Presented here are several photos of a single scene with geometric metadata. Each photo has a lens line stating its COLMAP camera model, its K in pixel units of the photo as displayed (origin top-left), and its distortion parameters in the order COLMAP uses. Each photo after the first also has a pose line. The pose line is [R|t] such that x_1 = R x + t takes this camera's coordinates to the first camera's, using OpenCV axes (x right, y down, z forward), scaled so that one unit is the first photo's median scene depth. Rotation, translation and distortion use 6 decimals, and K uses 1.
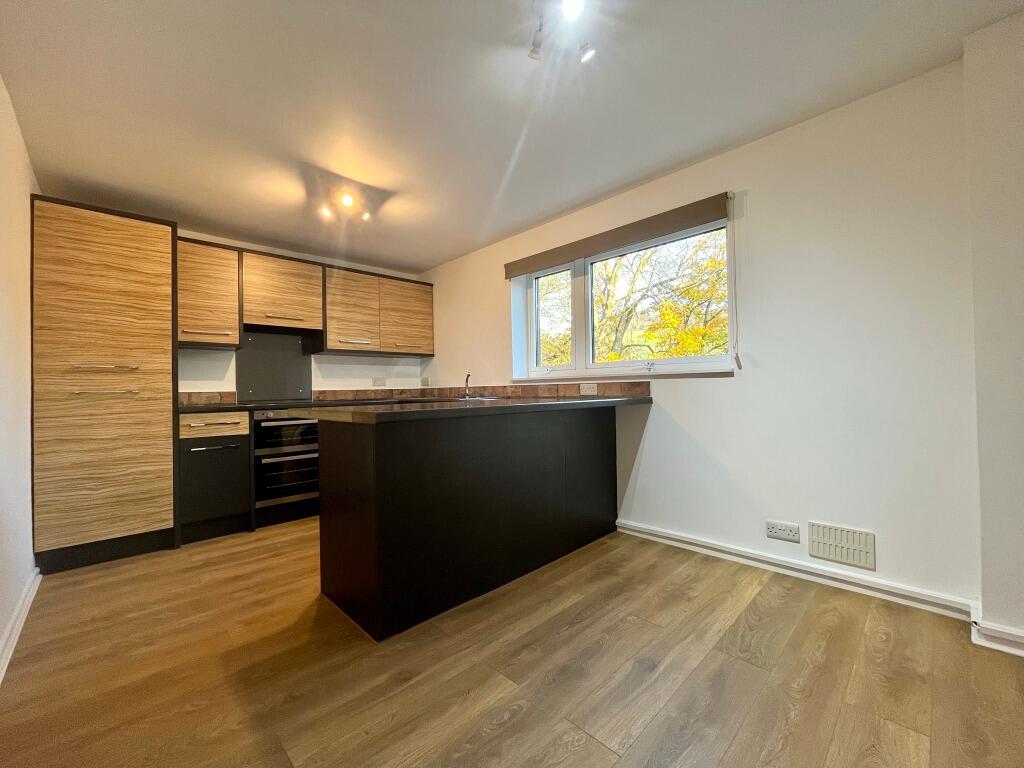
lens RADIAL K [[417.3, 0, 516.5], [0, 417.3, 387.7], [0, 0, 1]] dist [0.008337, 0.000626]
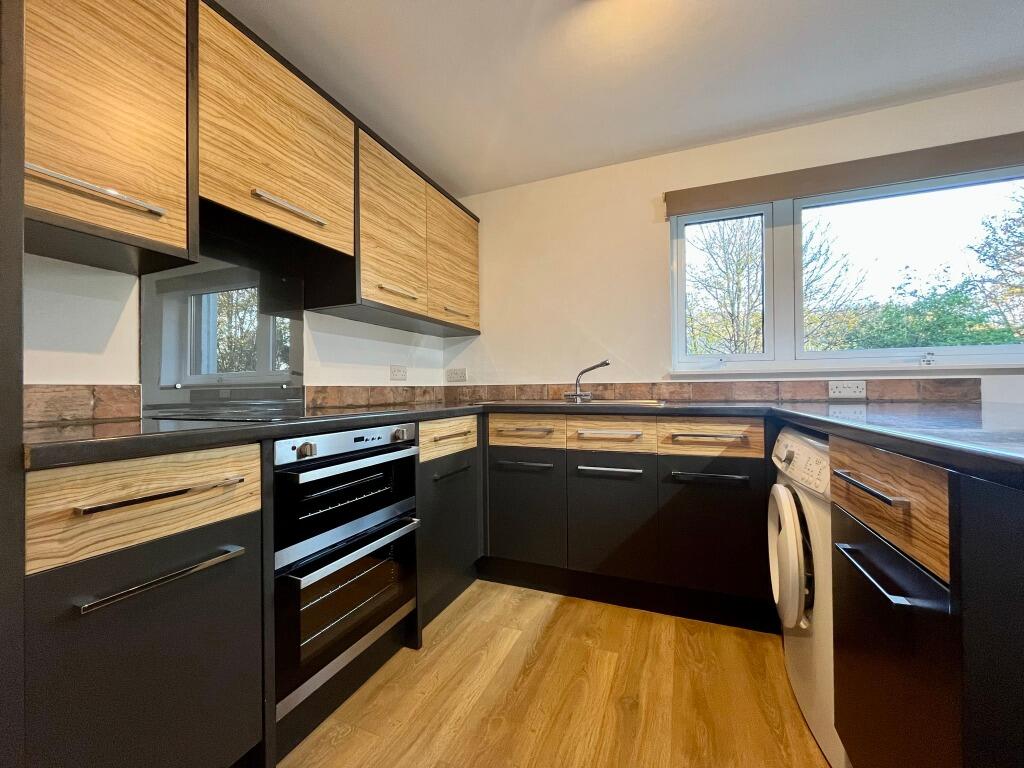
lens RADIAL K [[417.3, 0, 509.4], [0, 417.3, 382.6], [0, 0, 1]] dist [0.008337, 0.000626]
pose [[0.917244, 0.017539, 0.397940, -0.484095], [-0.010779, 0.999757, -0.019218, 0.009885], [-0.398181, 0.013338, 0.917210, 0.498117]]
